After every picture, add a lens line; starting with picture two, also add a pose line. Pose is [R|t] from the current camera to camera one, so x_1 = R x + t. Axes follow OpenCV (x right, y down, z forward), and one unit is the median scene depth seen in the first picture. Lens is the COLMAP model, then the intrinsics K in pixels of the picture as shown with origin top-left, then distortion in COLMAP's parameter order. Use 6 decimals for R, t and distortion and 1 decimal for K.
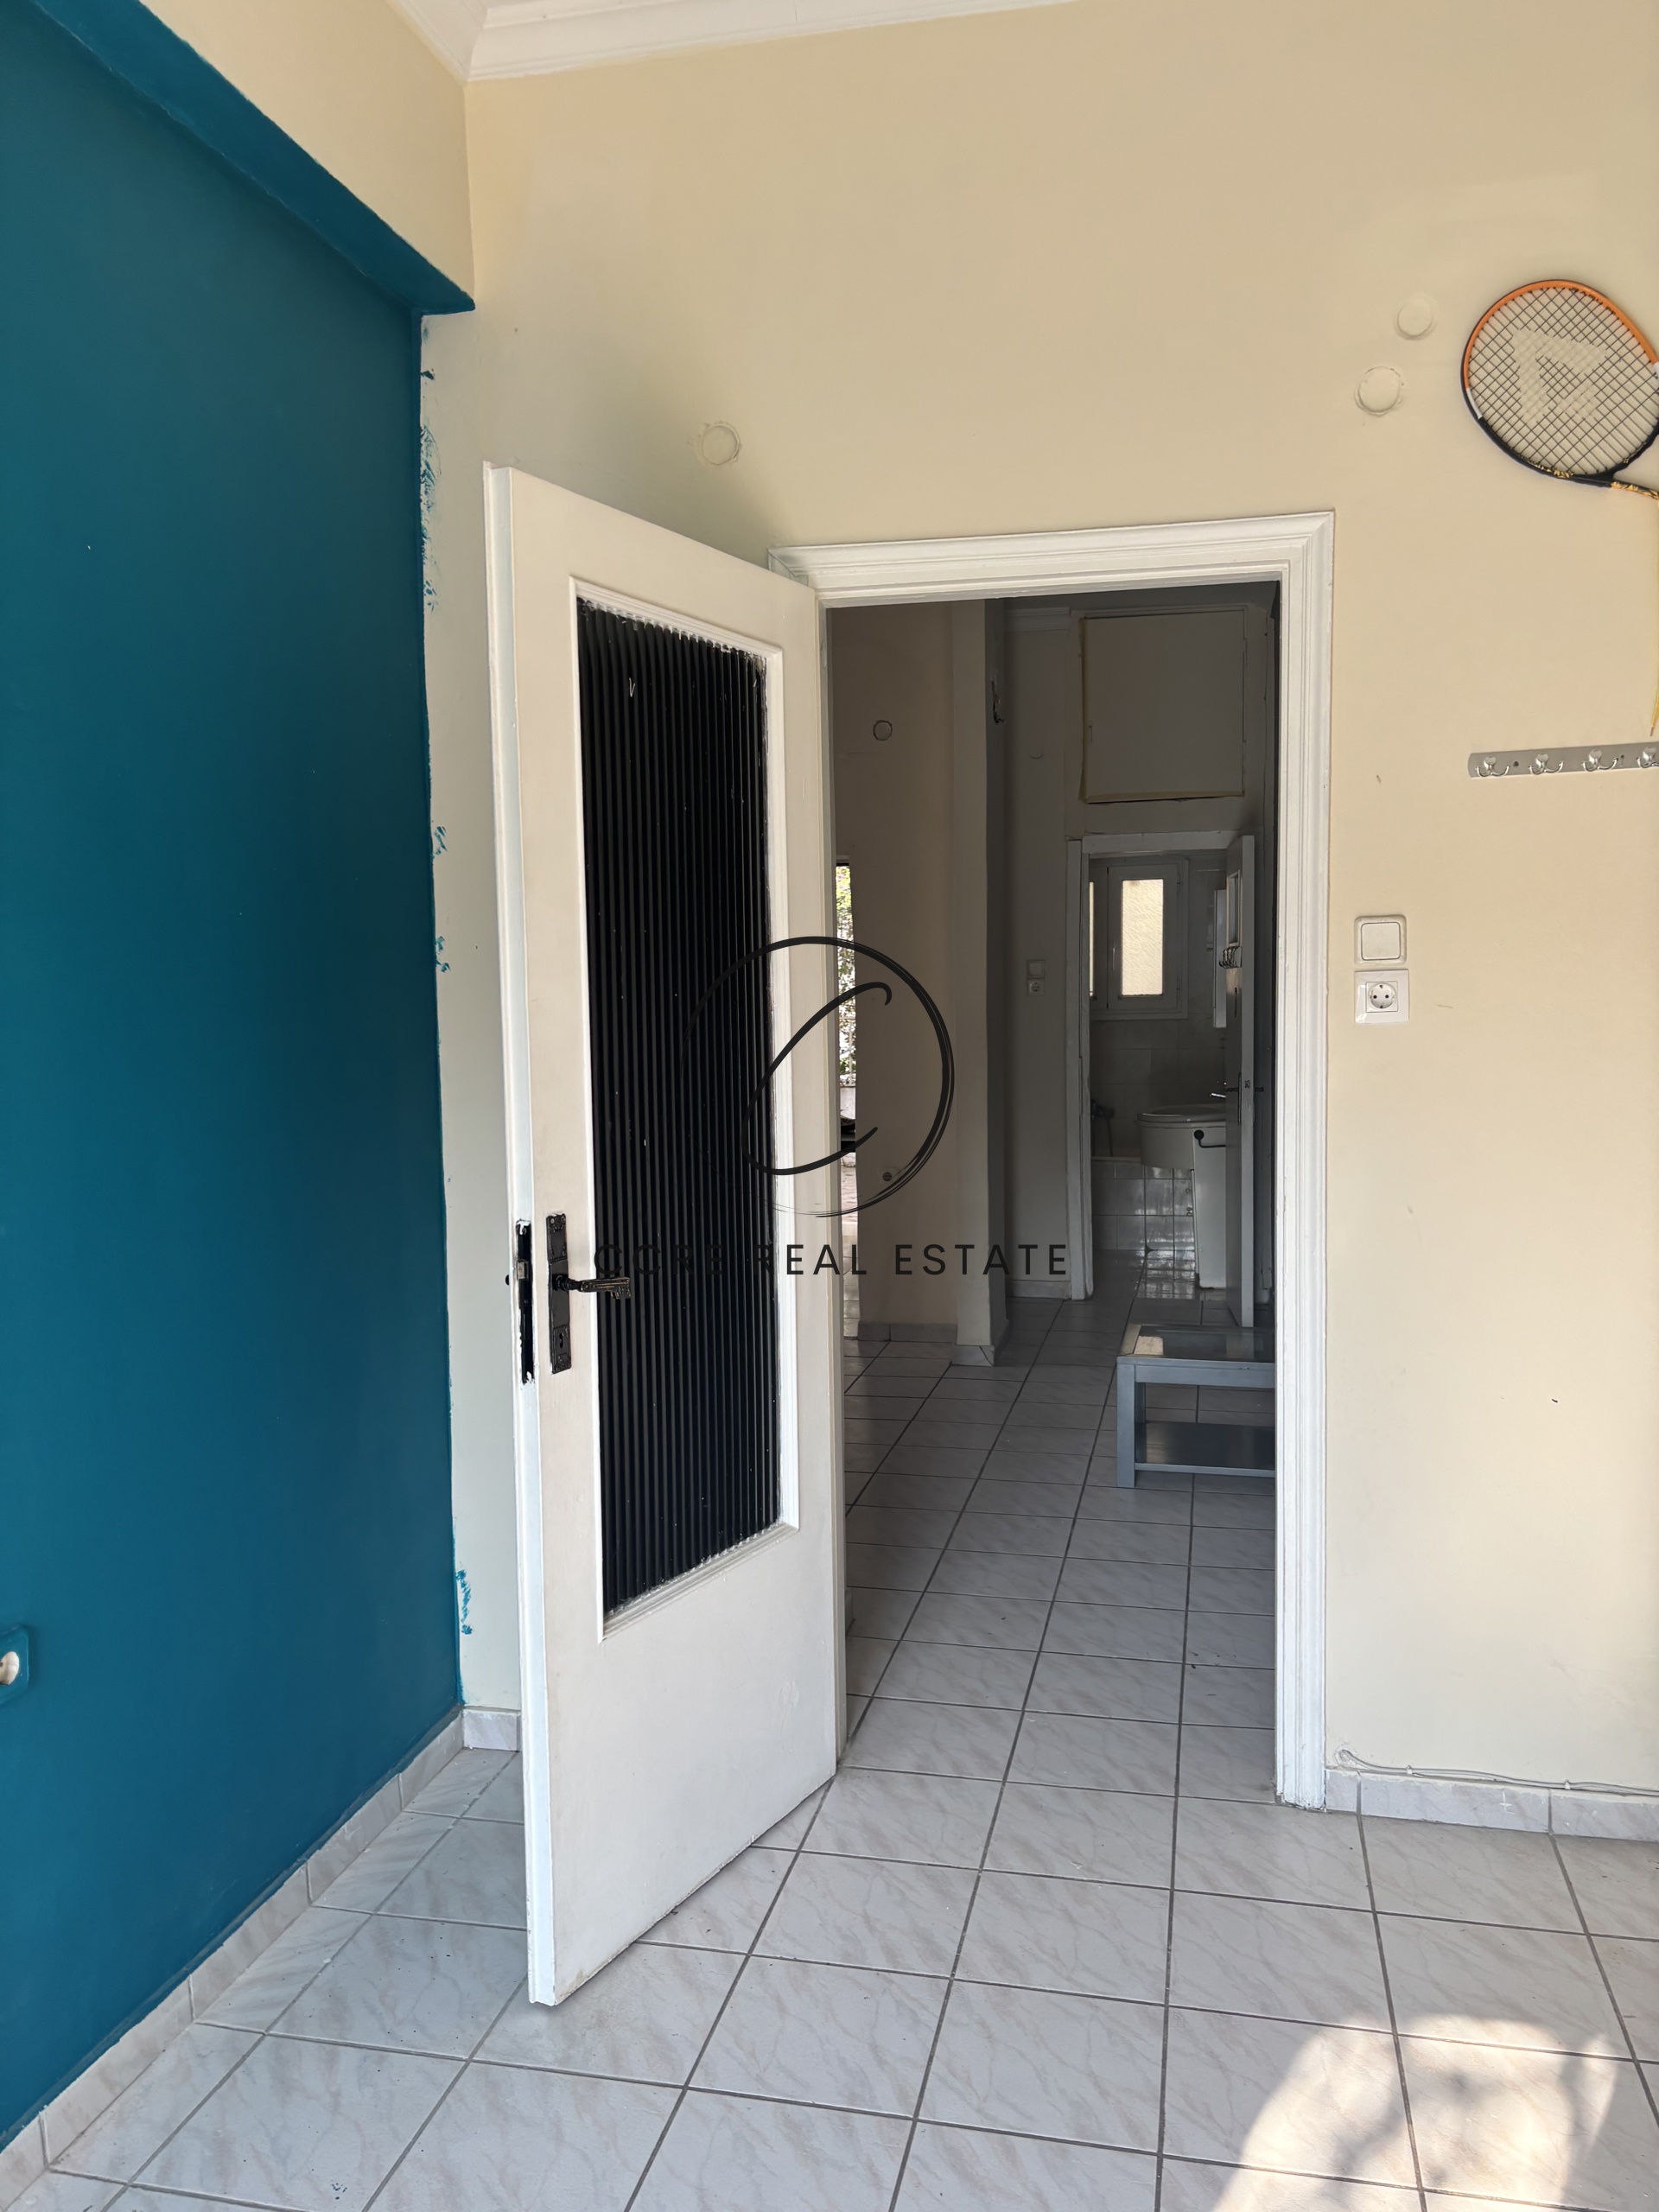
lens RADIAL K [[1674.7, 0, 831.5], [0, 1674.7, 1130.8], [0, 0, 1]] dist [0.042857, -0.032691]
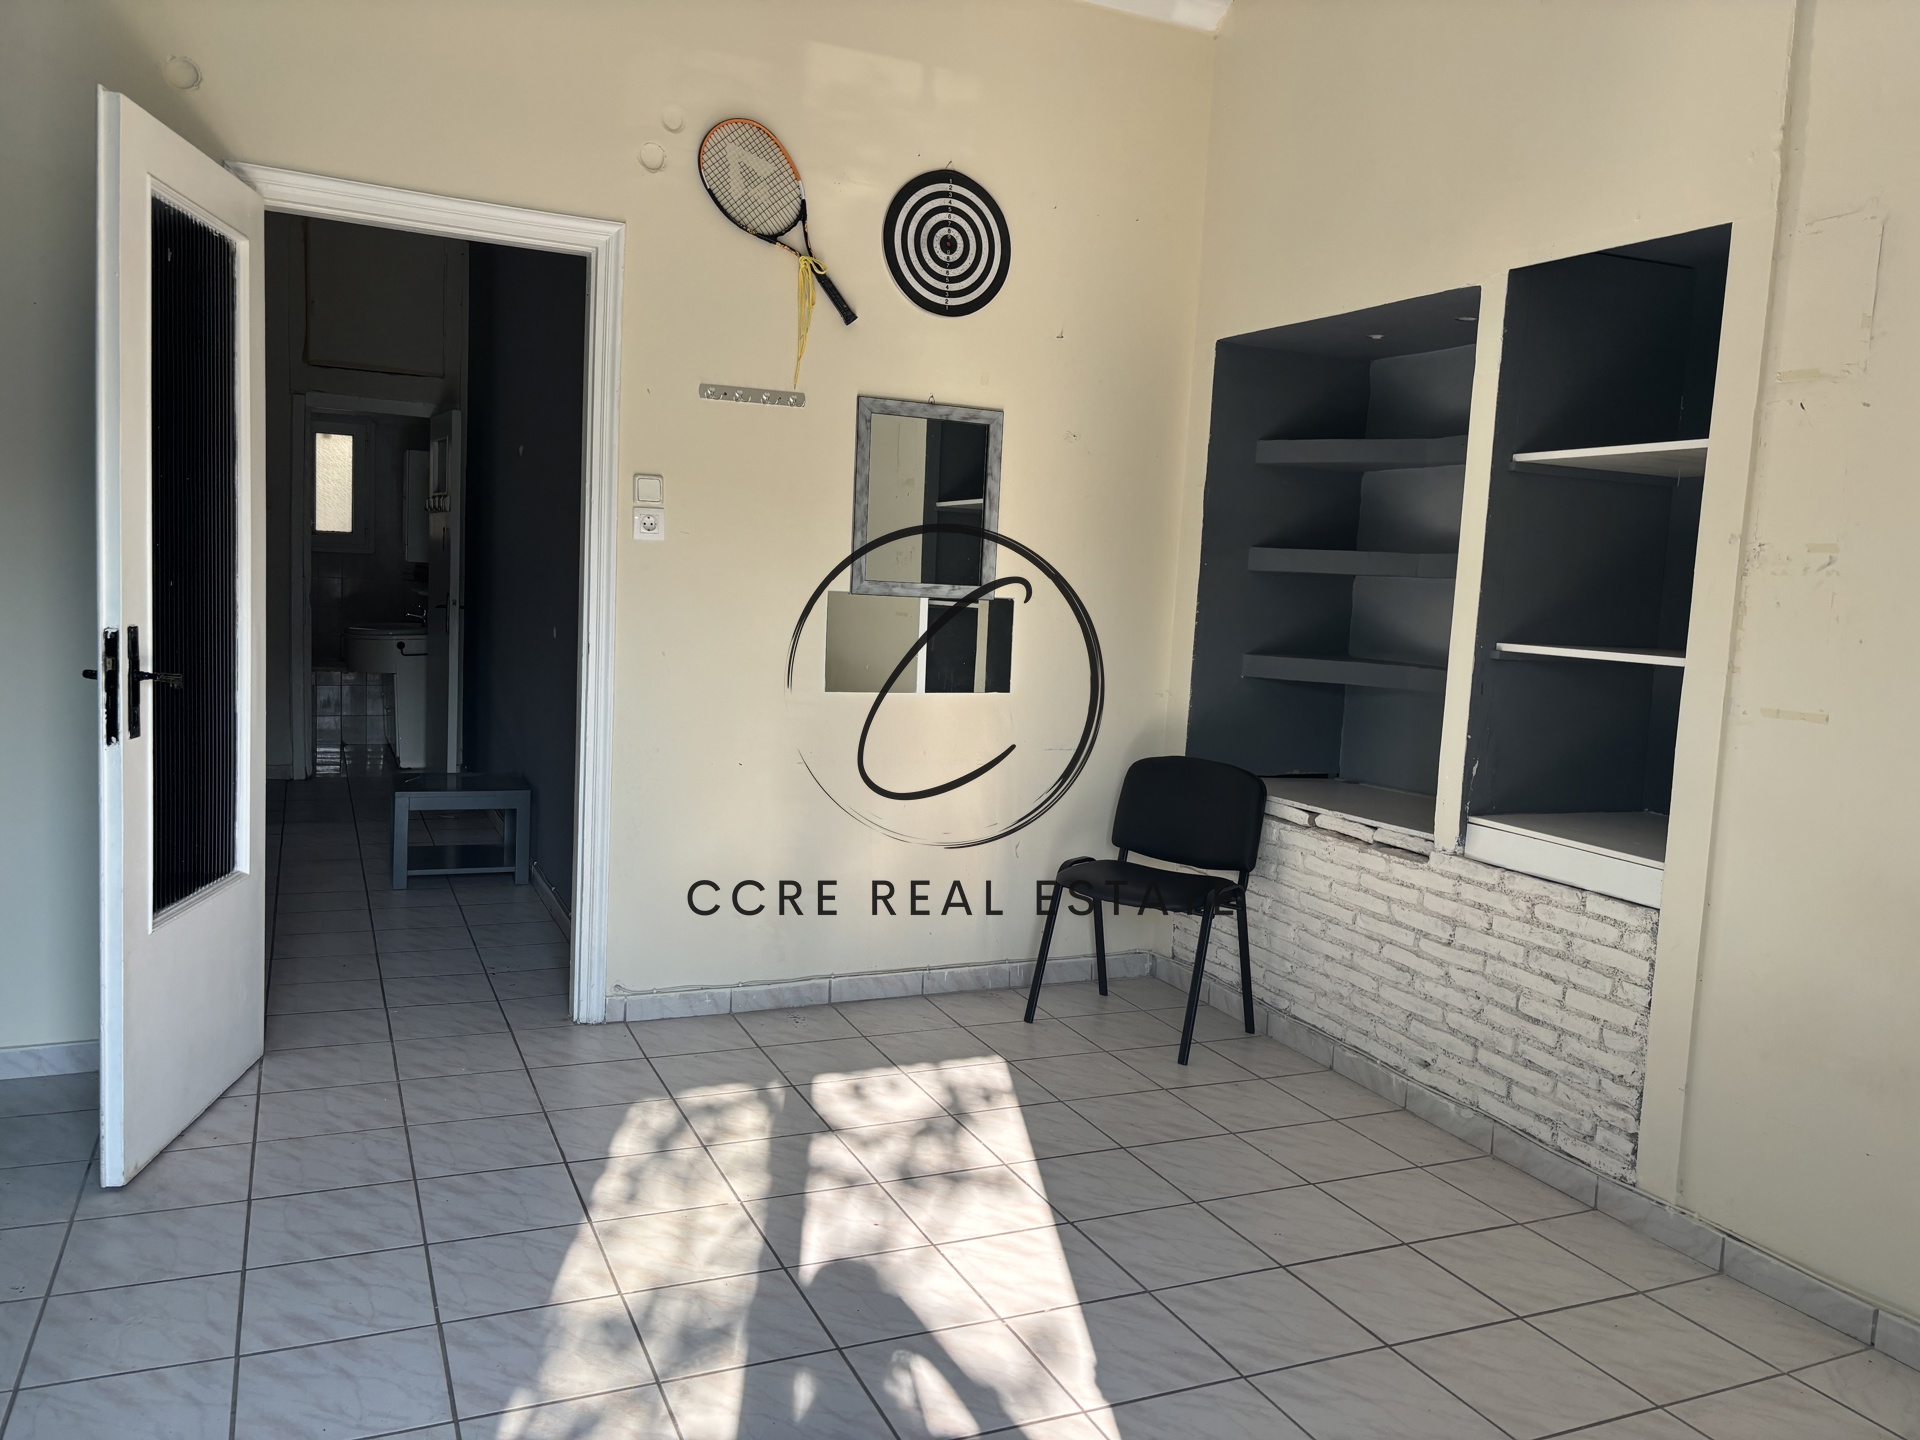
lens RADIAL K [[1461.5, 0, 960.0], [0, 1461.5, 720.0], [0, 0, 1]] dist [0.001260, -0.007972]
pose [[0.799136, -0.000558, 0.601150, -0.300123], [-0.016499, 0.999602, 0.022861, 0.077337], [-0.600924, -0.028187, 0.798809, -0.345391]]
